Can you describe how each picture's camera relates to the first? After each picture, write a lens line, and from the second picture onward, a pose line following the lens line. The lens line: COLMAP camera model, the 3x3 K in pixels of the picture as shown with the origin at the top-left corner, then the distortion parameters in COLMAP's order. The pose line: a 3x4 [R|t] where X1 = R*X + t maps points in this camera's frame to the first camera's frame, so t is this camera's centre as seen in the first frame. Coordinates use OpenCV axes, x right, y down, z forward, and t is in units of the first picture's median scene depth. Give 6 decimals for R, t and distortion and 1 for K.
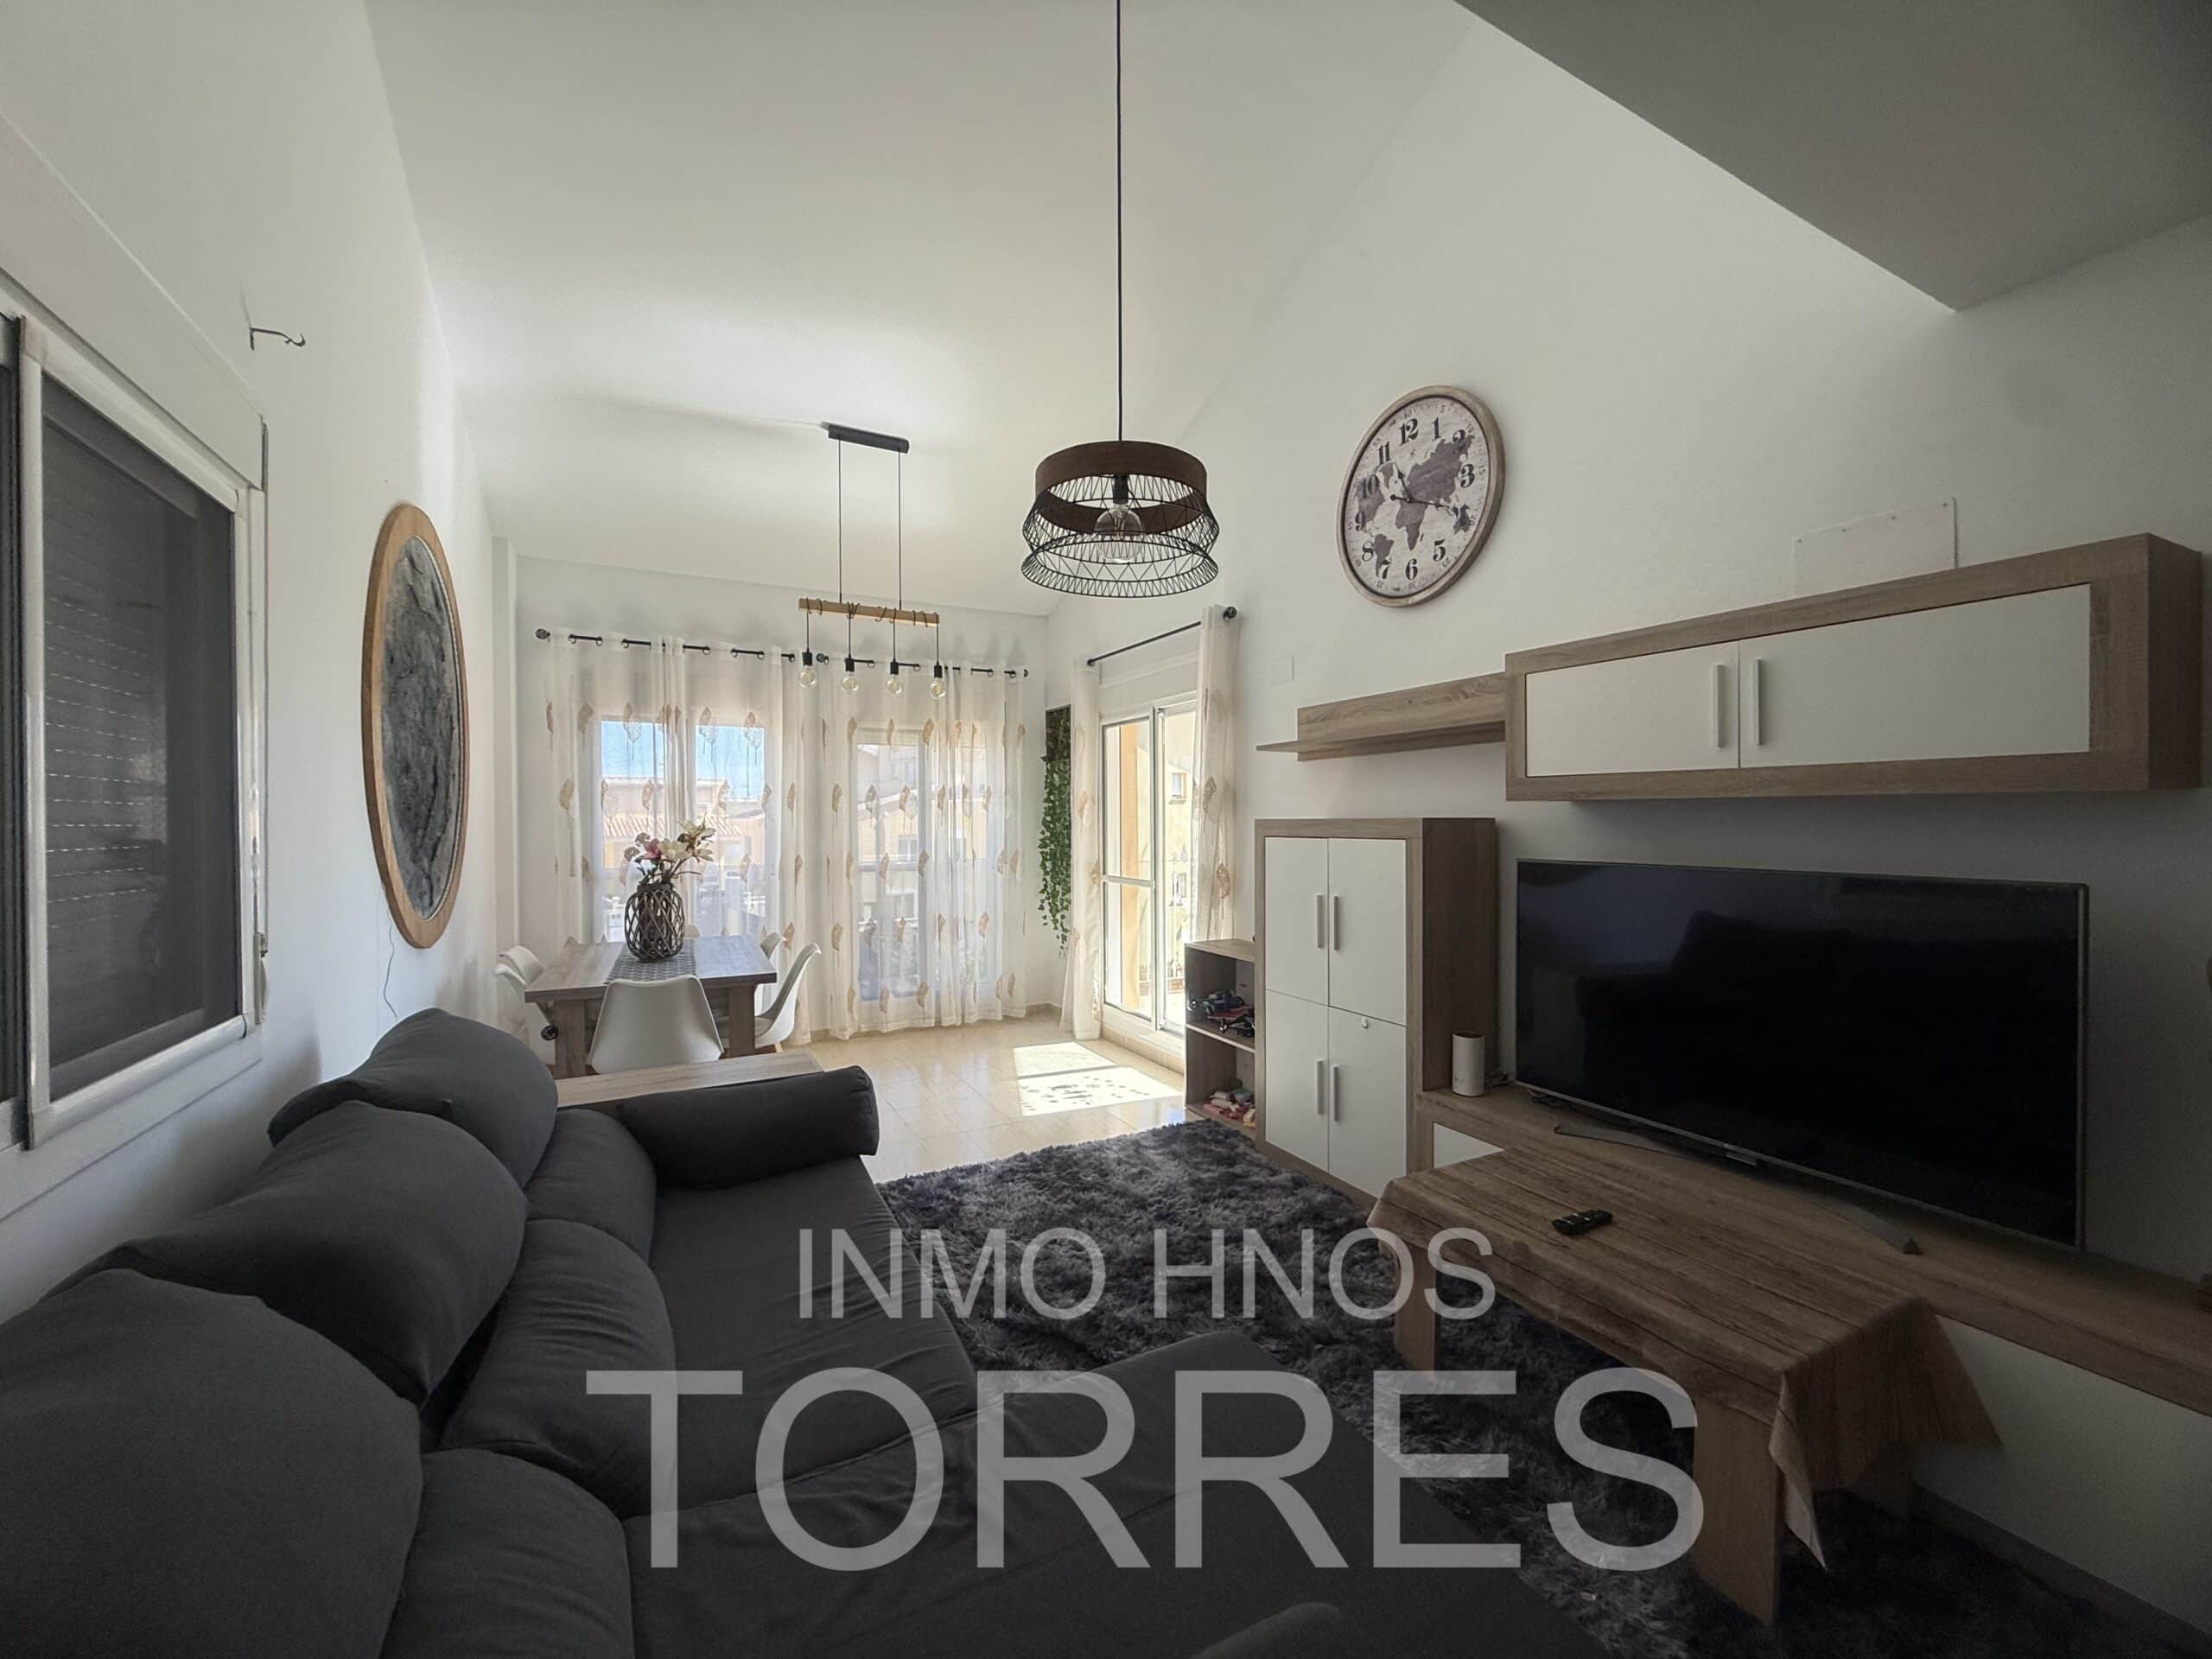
lens RADIAL K [[880.5, 0, 1107.4], [0, 880.5, 826.1], [0, 0, 1]] dist [0.000493, -0.000140]
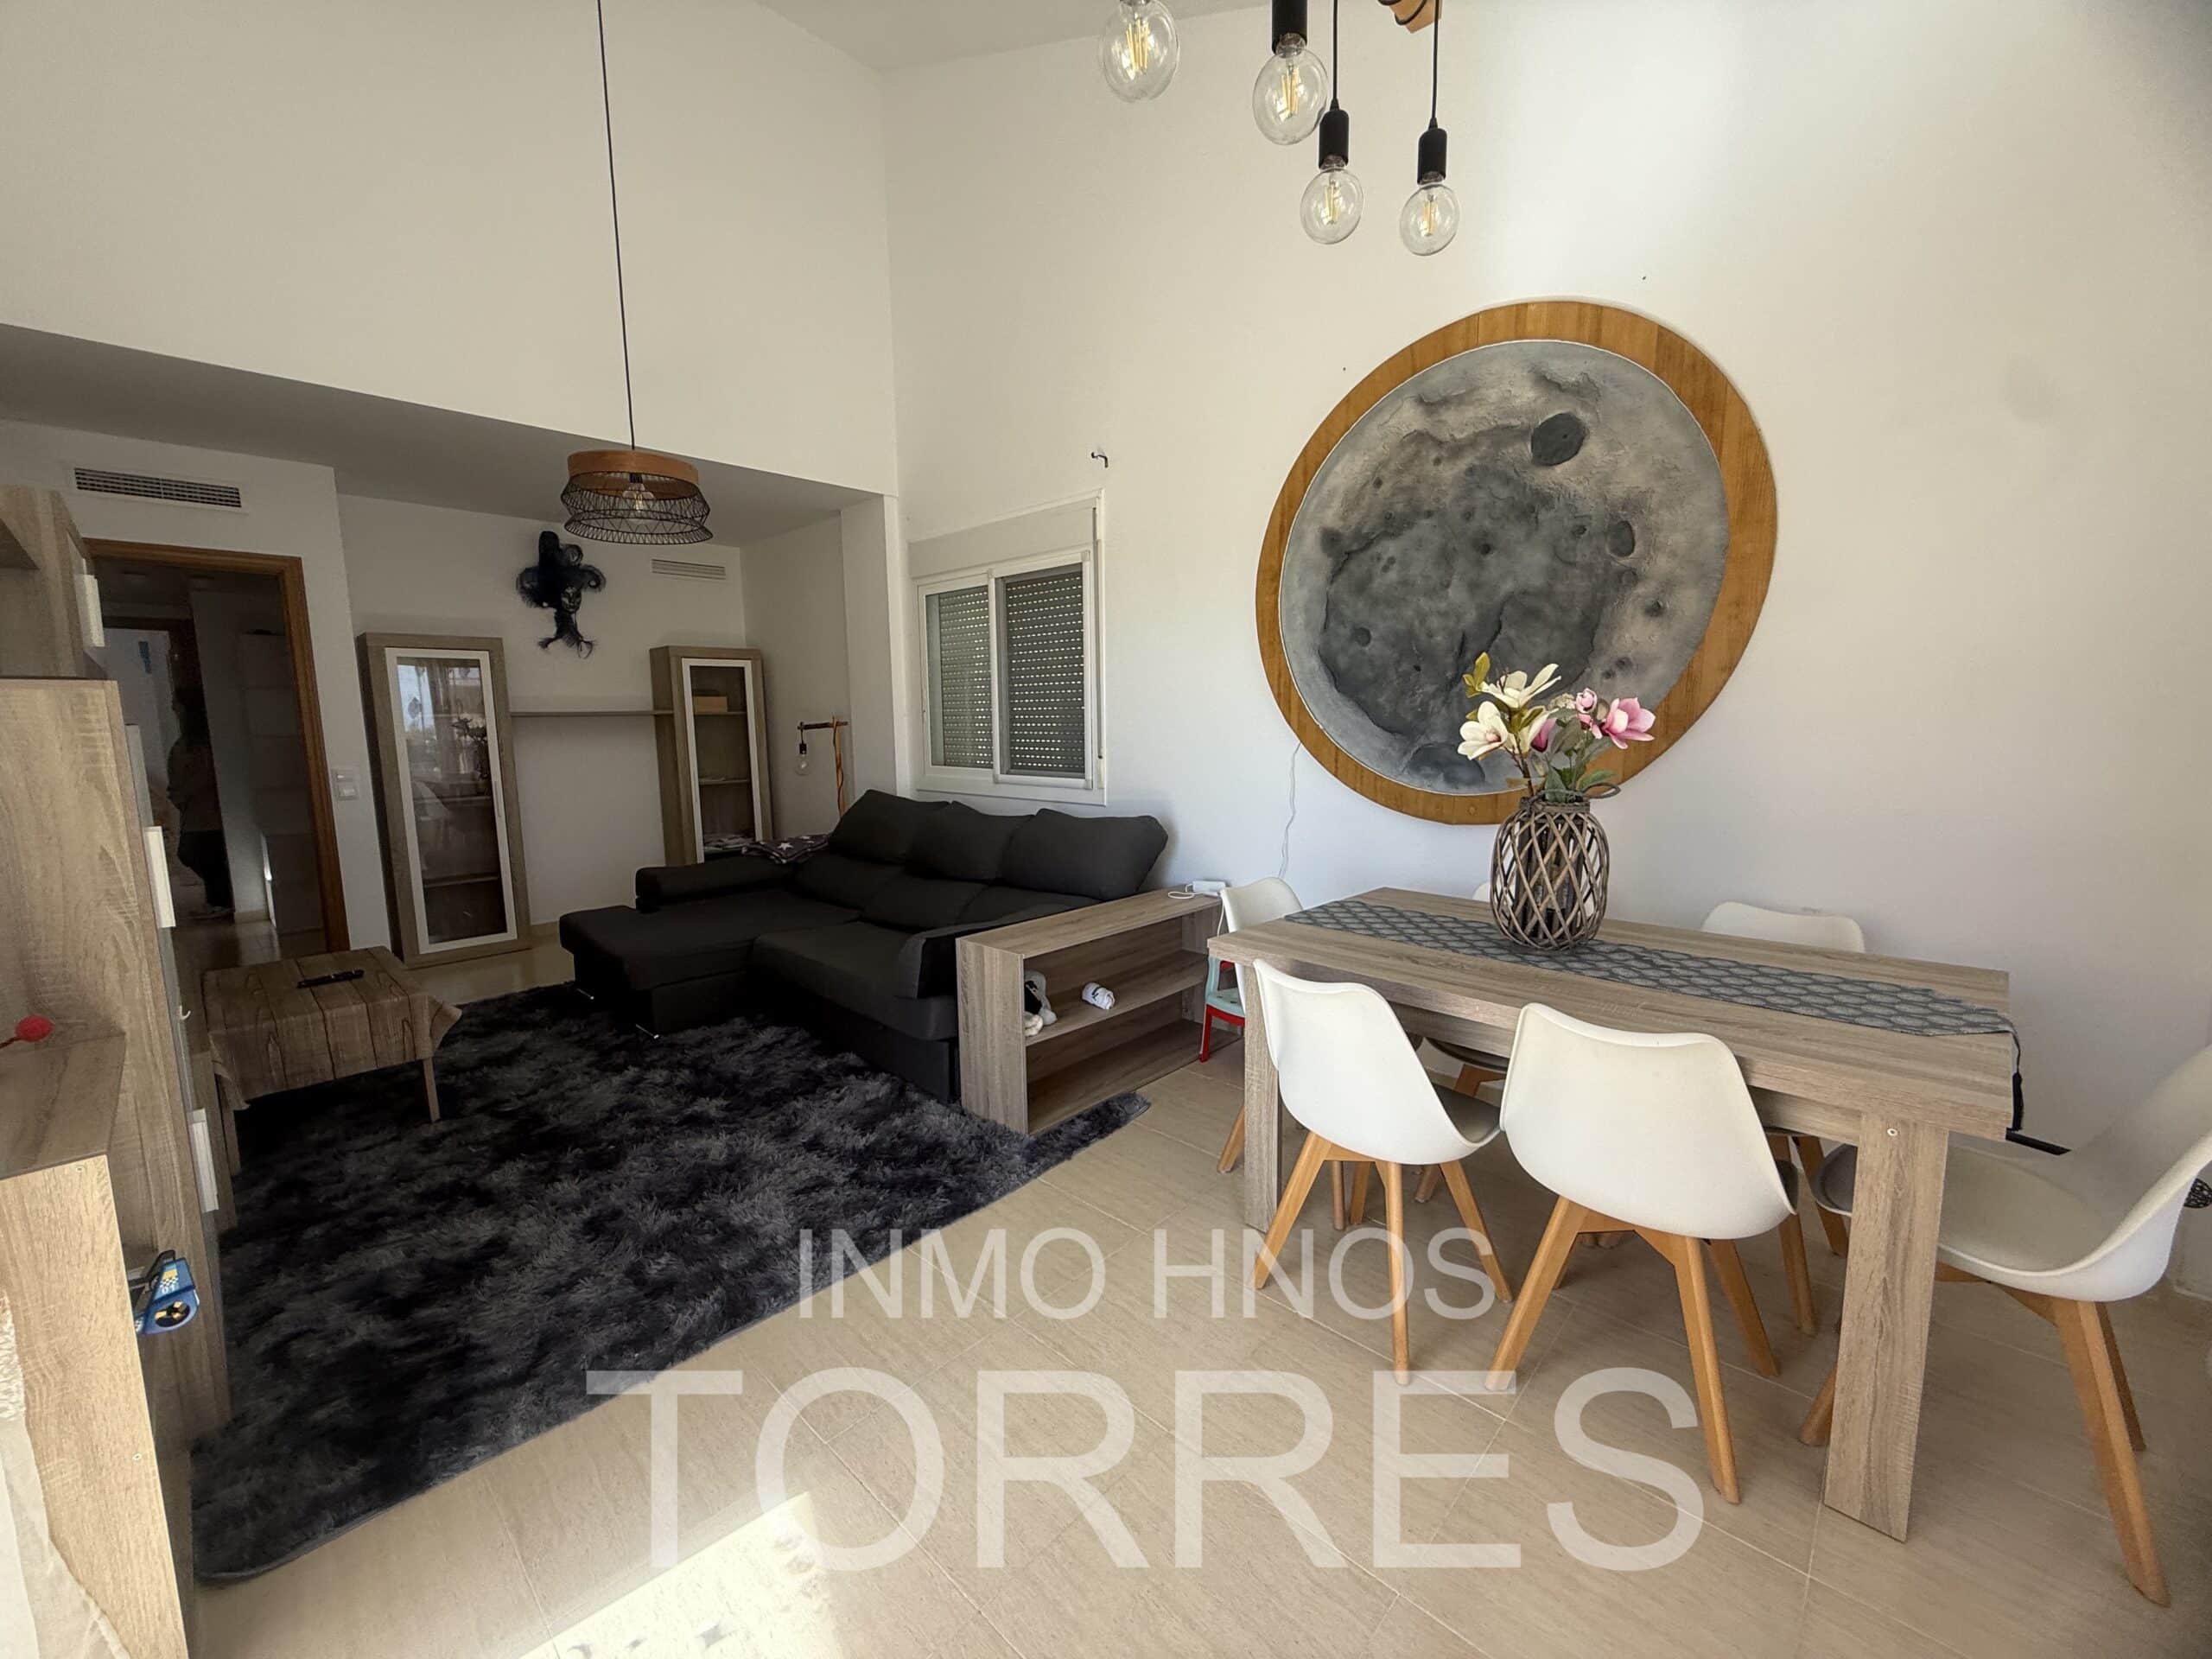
lens RADIAL K [[880.5, 0, 1103.7], [0, 880.5, 825.4], [0, 0, 1]] dist [0.000493, -0.000140]
pose [[-0.944424, 0.054403, -0.324196, -0.131955], [0.012099, 0.991295, 0.131100, 0.009900], [0.328506, 0.119892, -0.936862, 1.706138]]
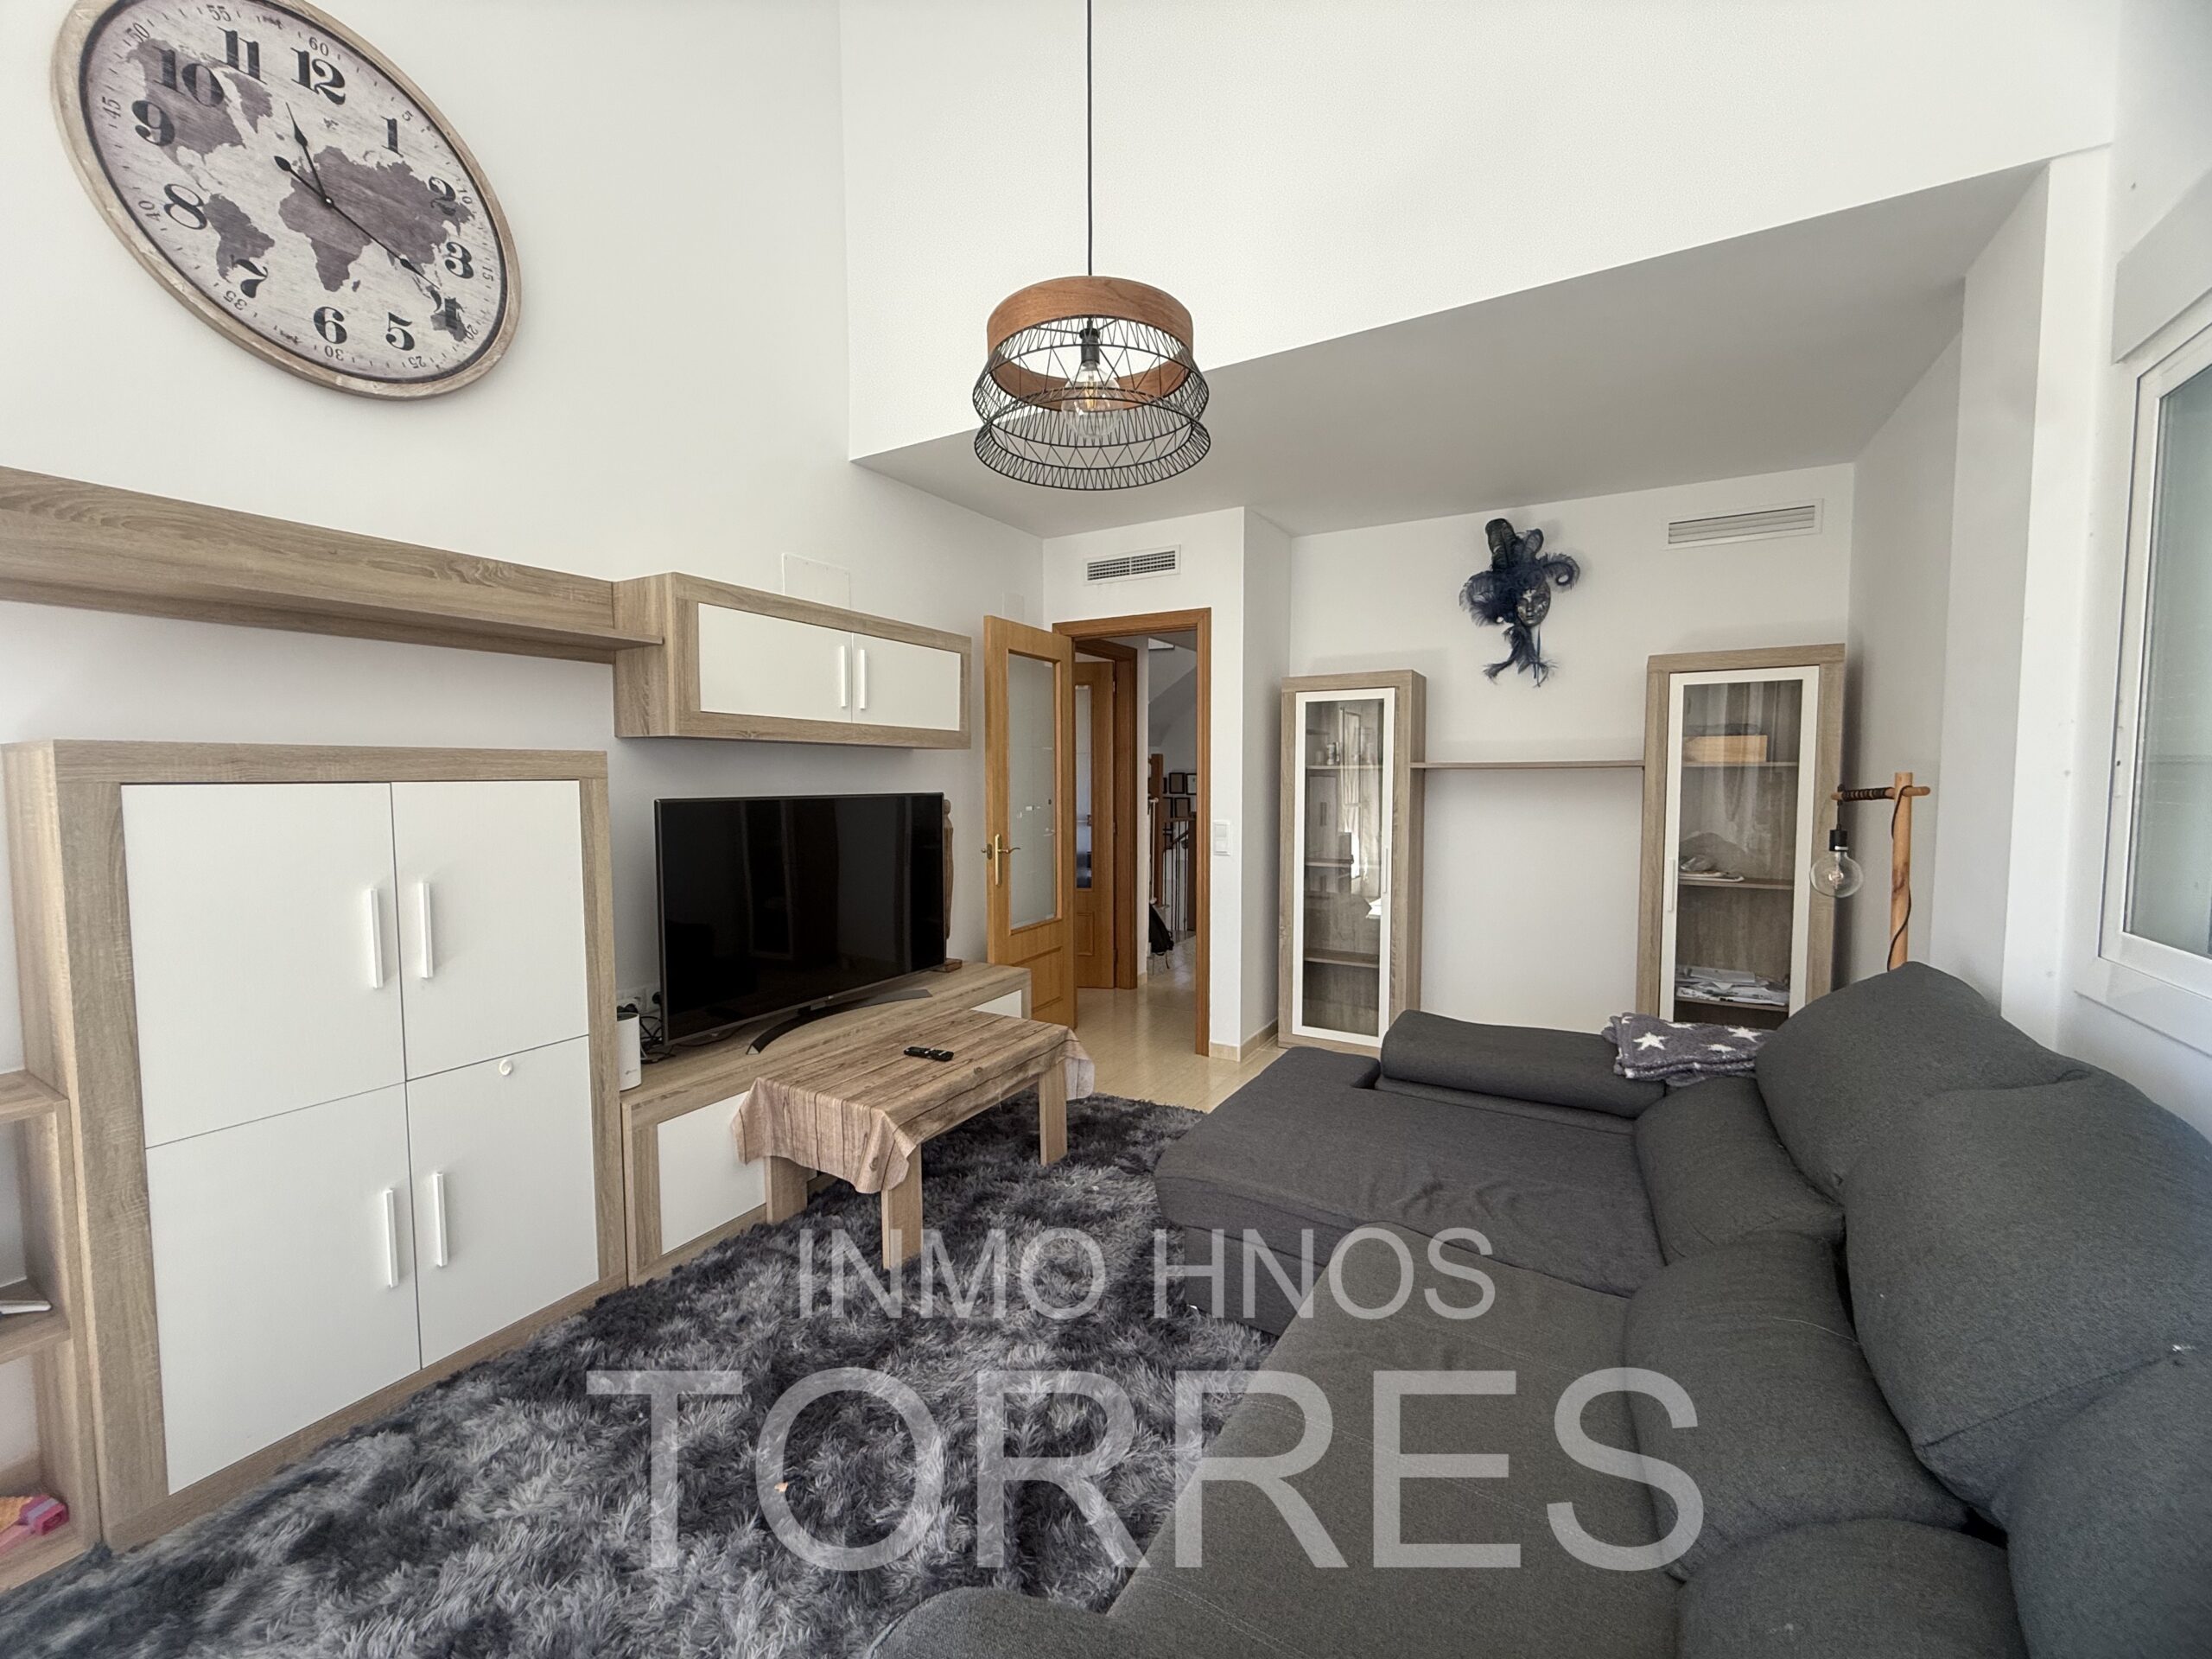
lens RADIAL K [[880.5, 0, 1109.5], [0, 880.5, 820.7], [0, 0, 1]] dist [0.000493, -0.000140]
pose [[-0.542160, -0.042183, 0.839216, -0.450162], [0.009422, 0.998371, 0.056270, 0.010260], [-0.840222, 0.038414, -0.540880, 0.912274]]
